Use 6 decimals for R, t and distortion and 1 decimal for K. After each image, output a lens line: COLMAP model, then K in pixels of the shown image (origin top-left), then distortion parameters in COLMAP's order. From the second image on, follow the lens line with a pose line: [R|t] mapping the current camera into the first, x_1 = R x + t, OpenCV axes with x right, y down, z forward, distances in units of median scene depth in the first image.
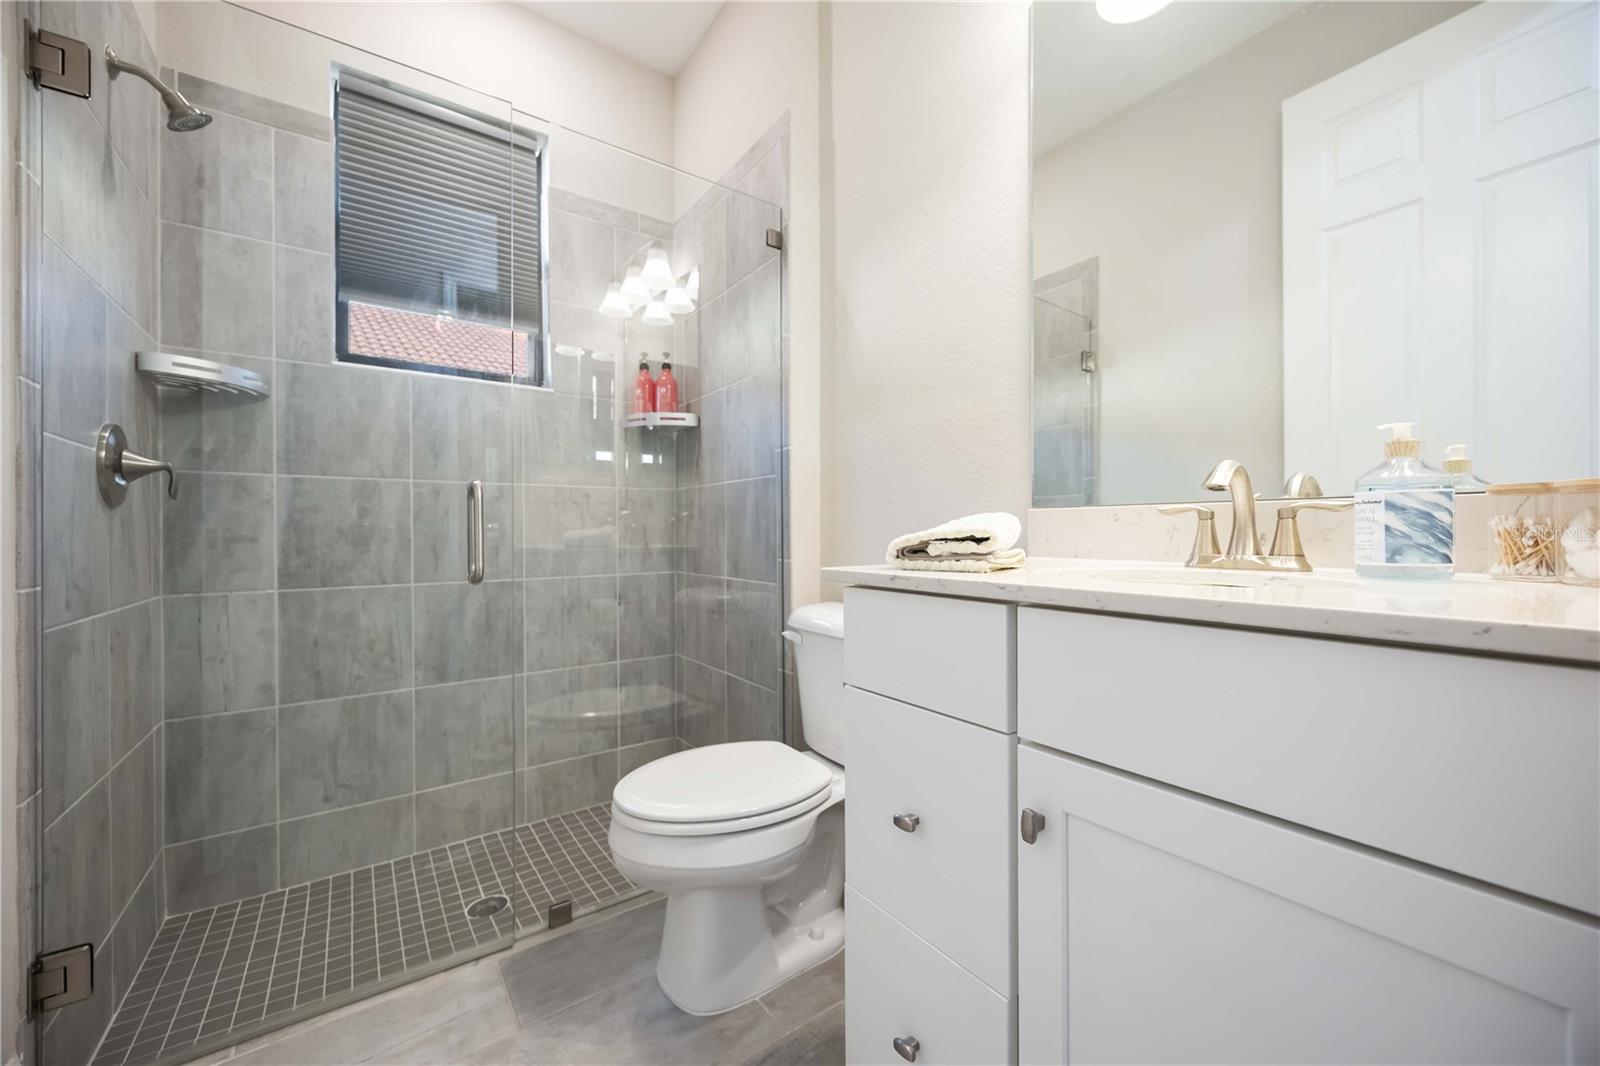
lens RADIAL K [[614.5, 0, 793.5], [0, 614.5, 533.3], [0, 0, 1]] dist [-0.001236, 0.000752]
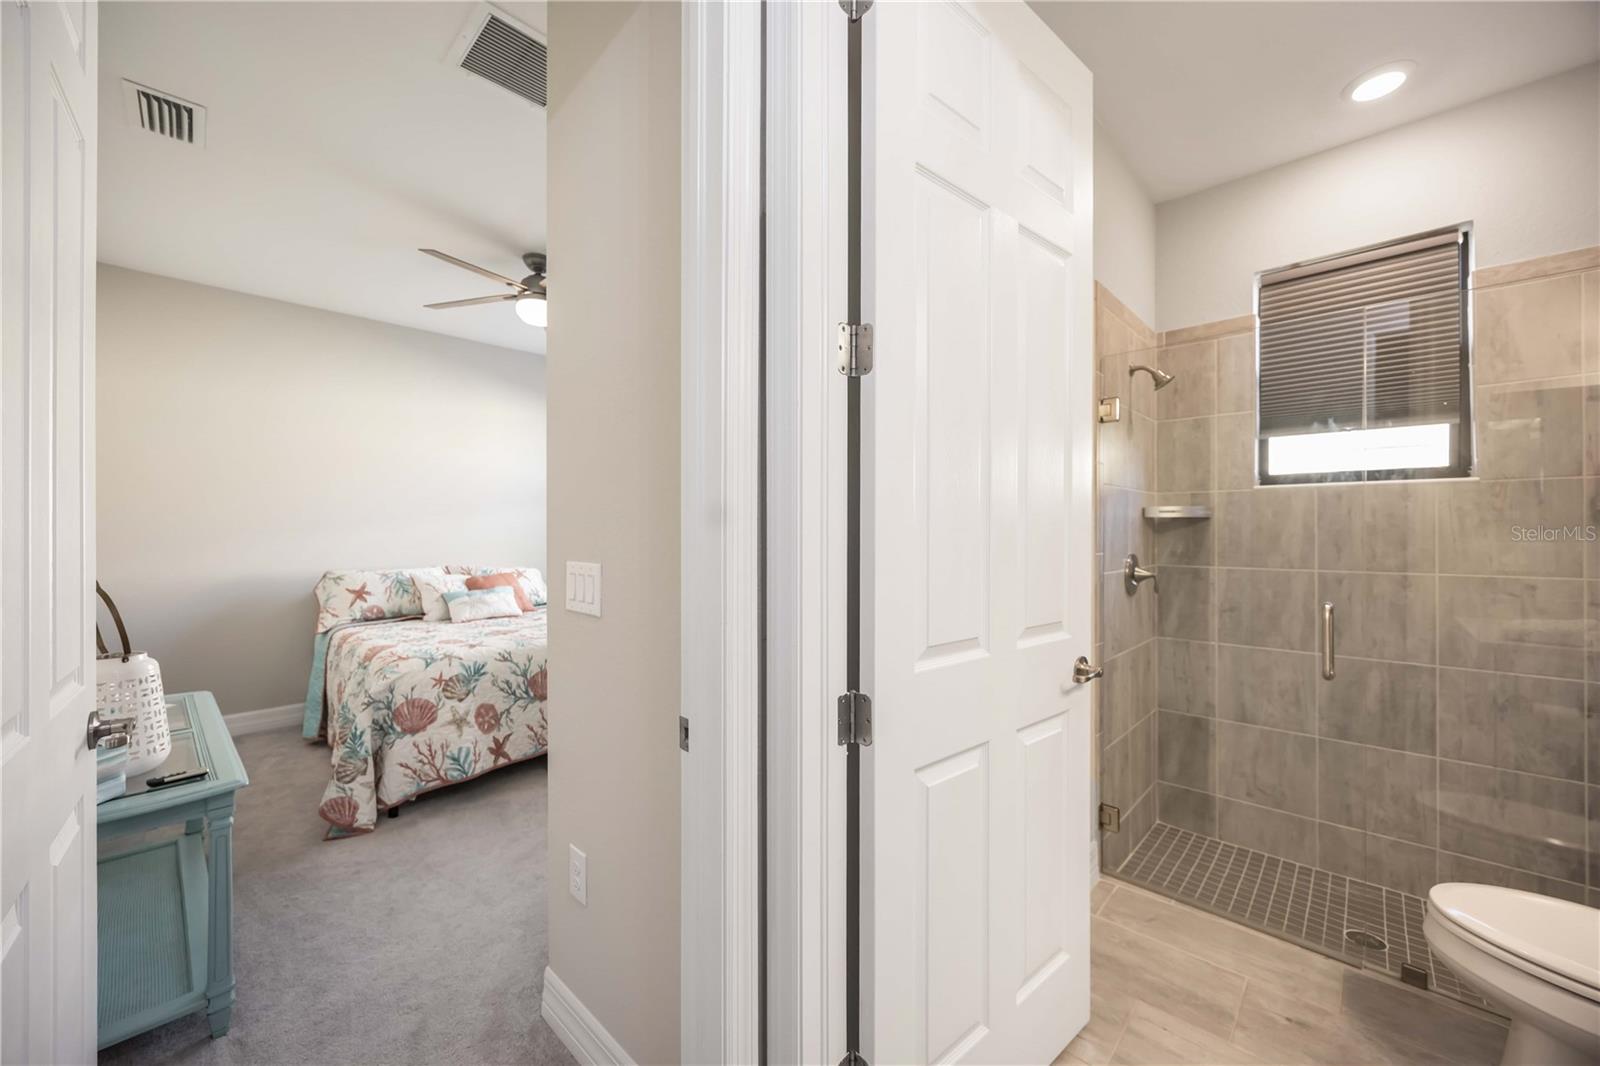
lens RADIAL K [[614.5, 0, 794.1], [0, 614.5, 529.6], [0, 0, 1]] dist [-0.001236, 0.000752]
pose [[0.188920, 0.006121, -0.981973, 0.440625], [0.001253, 0.999978, 0.006474, -0.194011], [0.981992, -0.002454, 0.188908, -0.307395]]
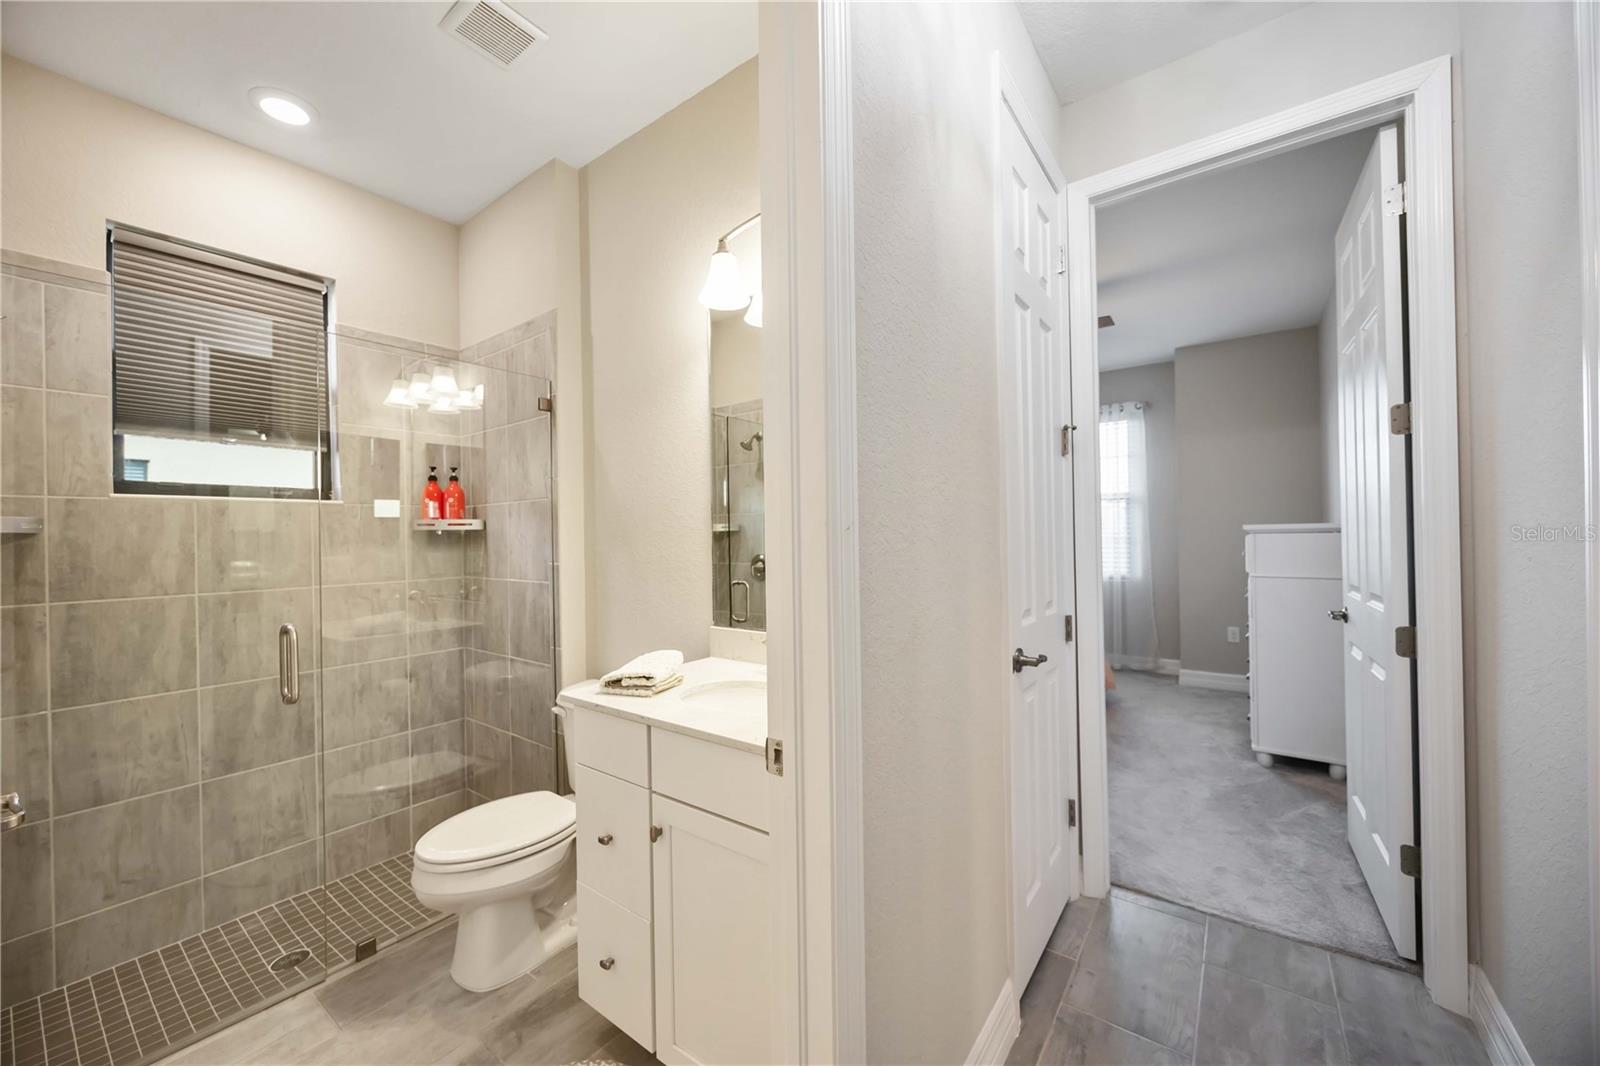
lens RADIAL K [[614.5, 0, 798.9], [0, 614.5, 532.9], [0, 0, 1]] dist [-0.001236, 0.000752]
pose [[0.953122, -0.010932, 0.302390, 0.086611], [0.012844, 0.999908, -0.004334, -0.193346], [-0.302314, 0.008015, 0.953175, -0.417427]]
